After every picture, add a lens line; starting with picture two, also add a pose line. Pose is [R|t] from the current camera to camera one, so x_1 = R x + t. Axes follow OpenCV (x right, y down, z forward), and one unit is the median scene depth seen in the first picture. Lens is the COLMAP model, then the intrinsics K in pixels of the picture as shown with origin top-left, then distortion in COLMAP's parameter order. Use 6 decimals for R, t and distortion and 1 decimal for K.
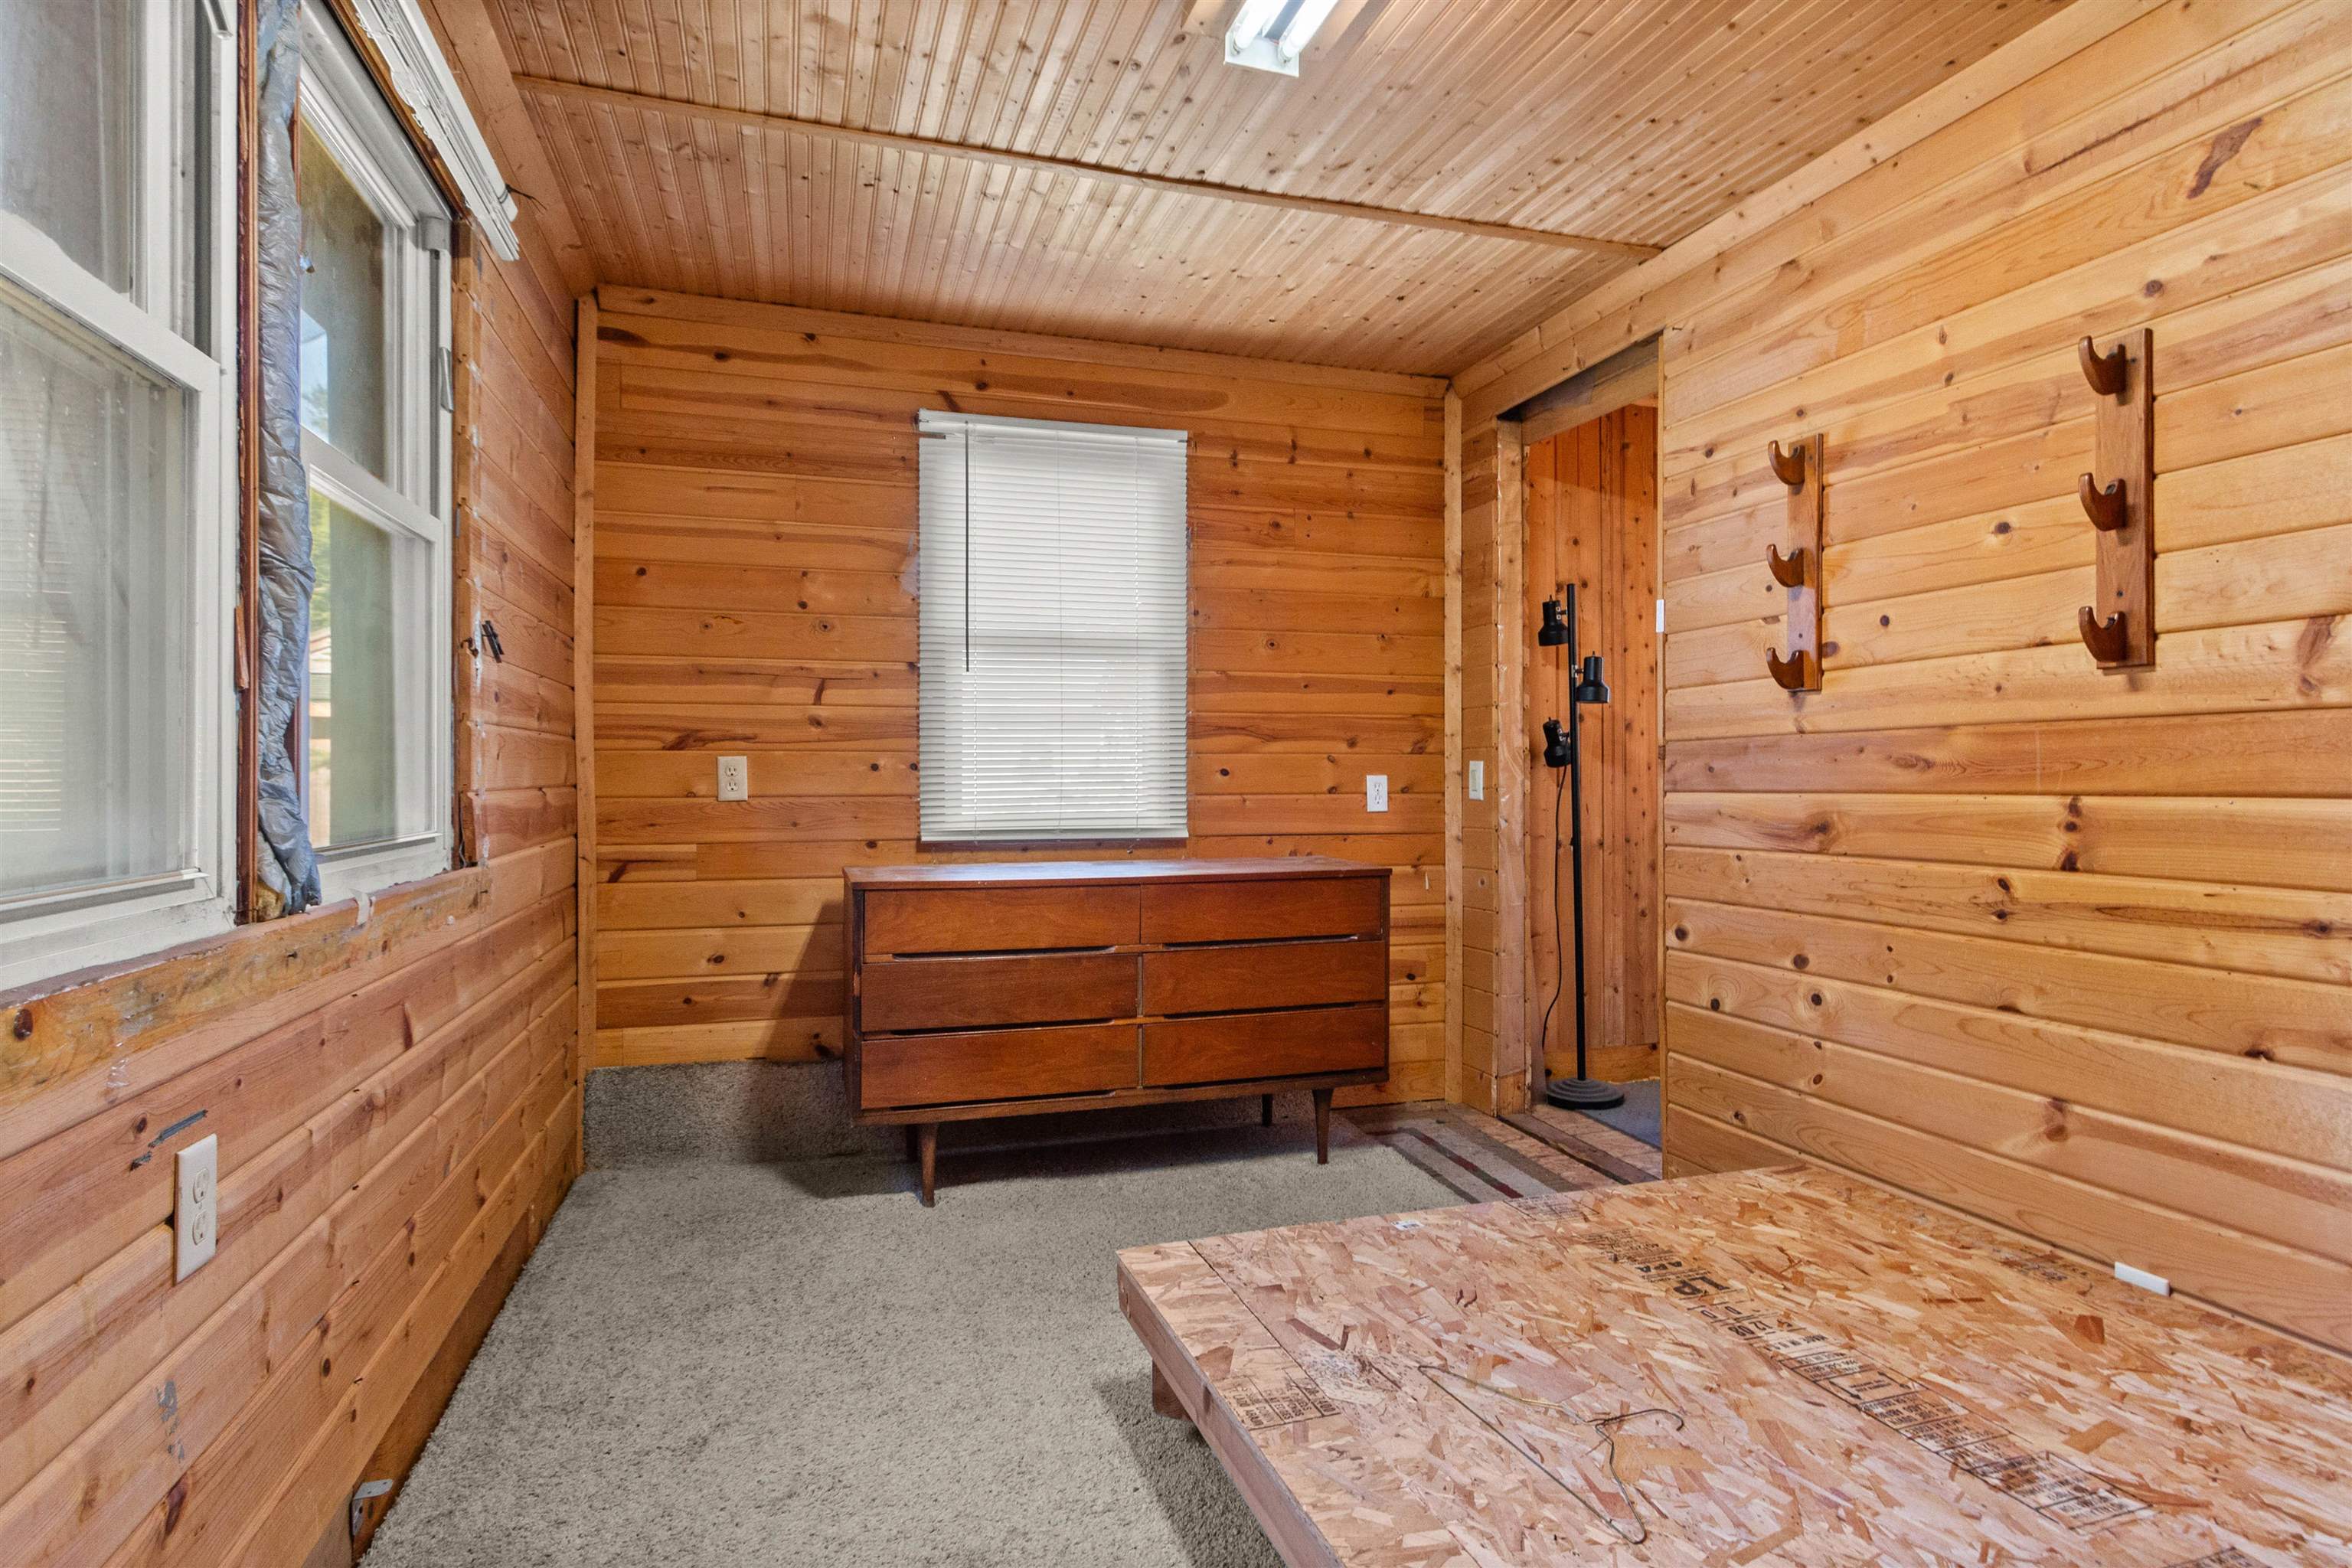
lens RADIAL K [[1201.5, 0, 1175.3], [0, 1201.5, 776.0], [0, 0, 1]] dist [0.004570, 0.000355]
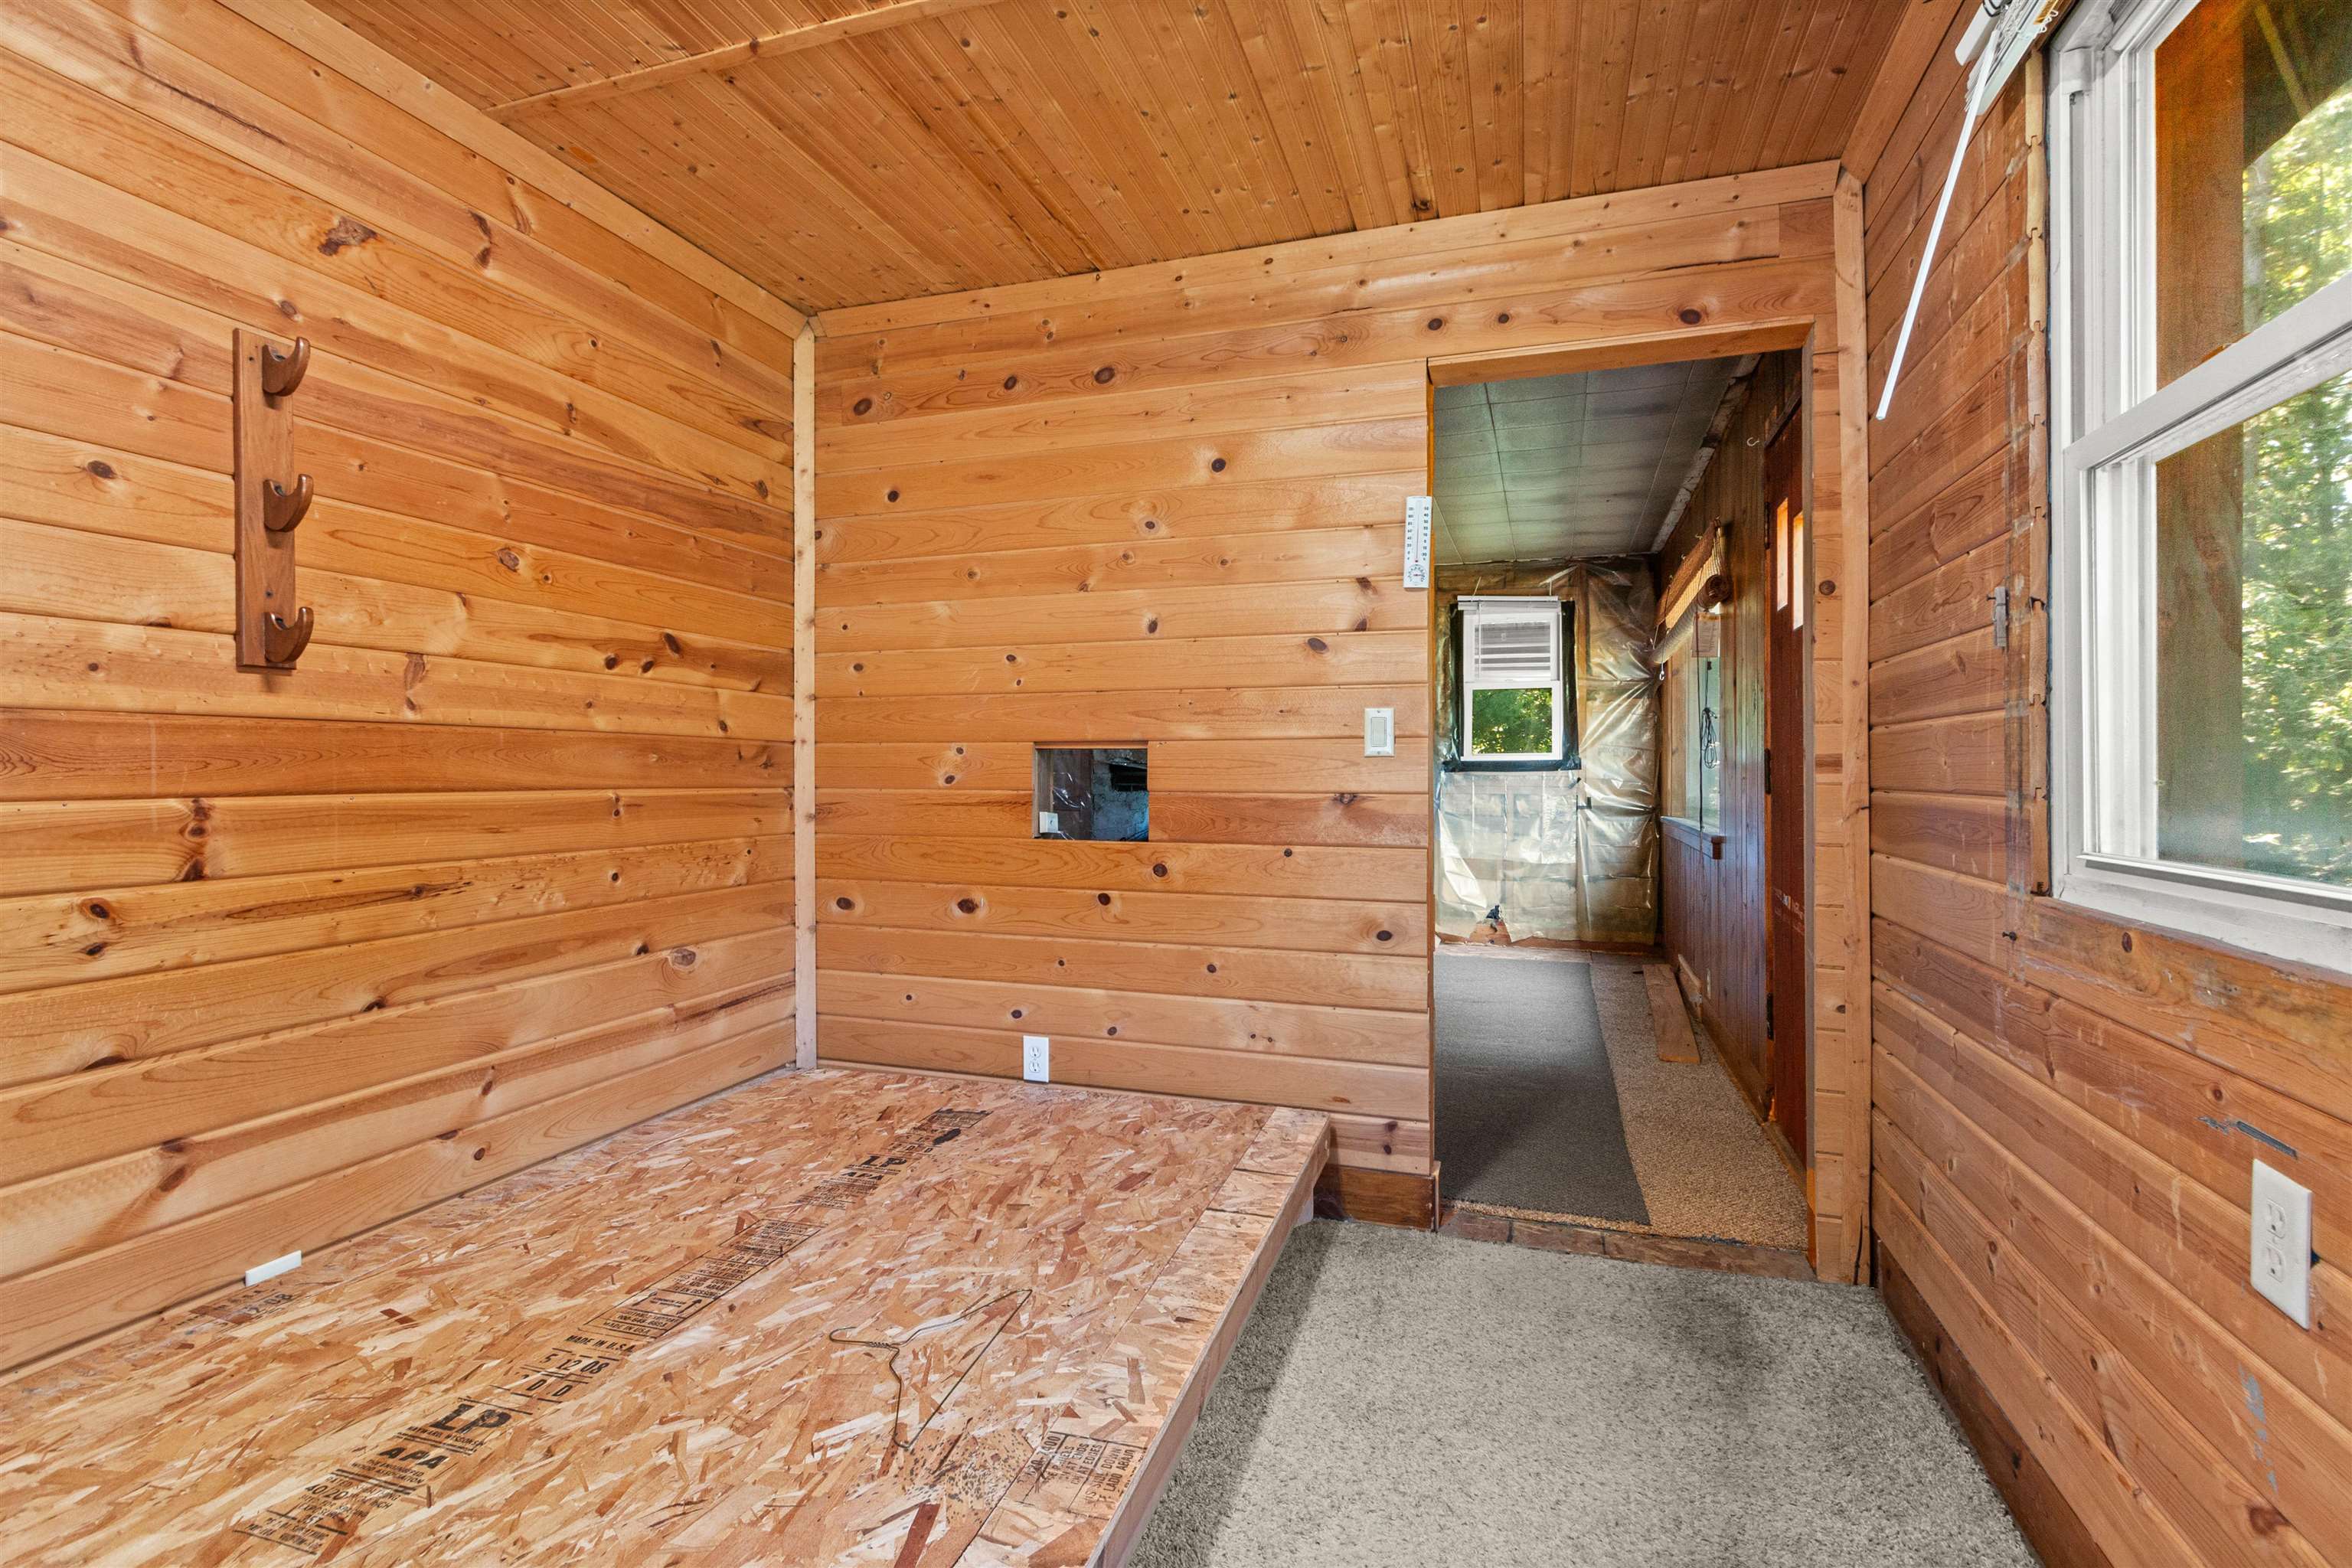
lens RADIAL K [[1109.5, 0, 1174.2], [0, 1109.5, 774.4], [0, 0, 1]] dist [0.004922, -0.001989]
pose [[-0.811761, 0.006431, 0.583955, -0.350491], [0.008100, 0.999967, 0.000248, 0.004438], [-0.583934, 0.004931, -0.811786, 1.247286]]
